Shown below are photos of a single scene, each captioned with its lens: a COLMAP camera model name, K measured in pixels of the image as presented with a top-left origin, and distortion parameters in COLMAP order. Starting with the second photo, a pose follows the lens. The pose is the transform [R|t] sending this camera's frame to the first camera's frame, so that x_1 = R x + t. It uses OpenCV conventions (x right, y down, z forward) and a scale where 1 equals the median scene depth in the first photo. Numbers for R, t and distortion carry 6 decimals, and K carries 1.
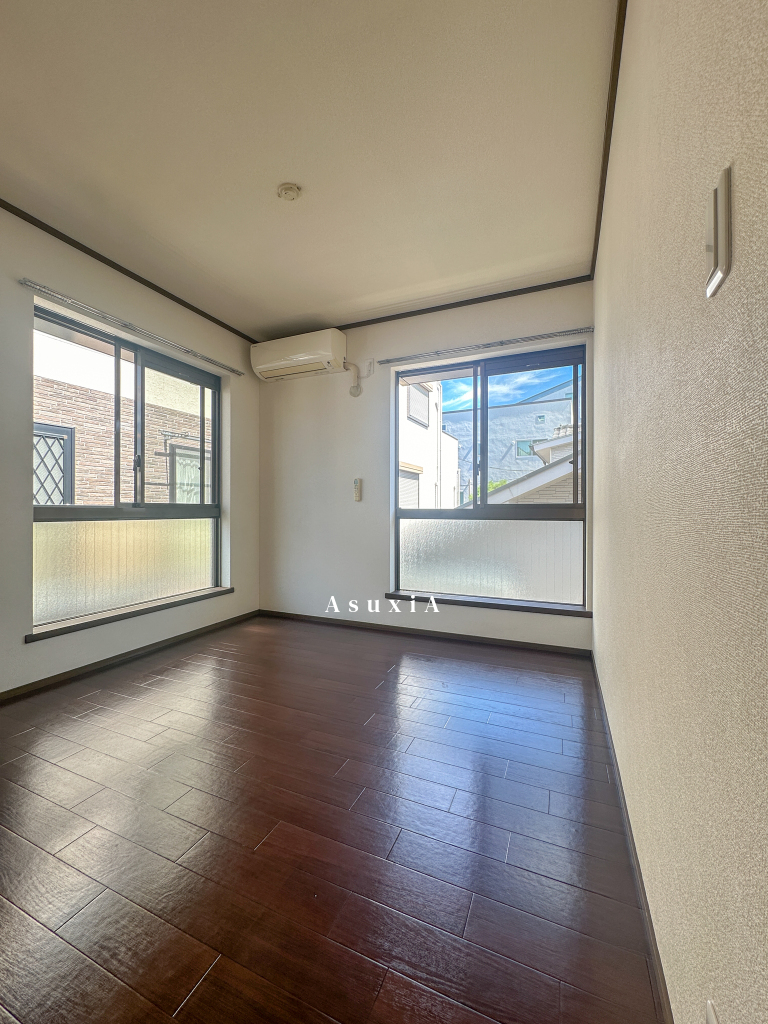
lens RADIAL K [[408.8, 0, 383.0], [0, 408.8, 509.6], [0, 0, 1]] dist [-0.001851, 0.001146]
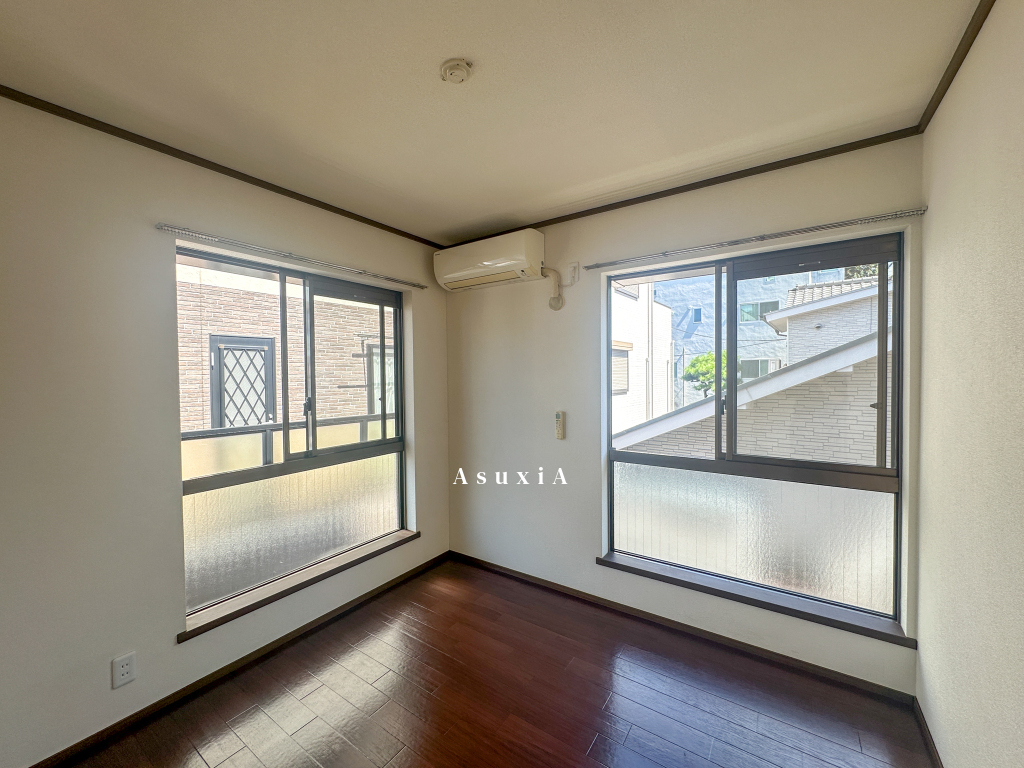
lens RADIAL K [[408.8, 0, 509.0], [0, 408.8, 384.6], [0, 0, 1]] dist [-0.001851, 0.001146]
pose [[0.981964, -0.008729, -0.188869, -0.007665], [0.013430, 0.999631, 0.023624, -0.146708], [0.188593, -0.025735, 0.981718, 0.180844]]
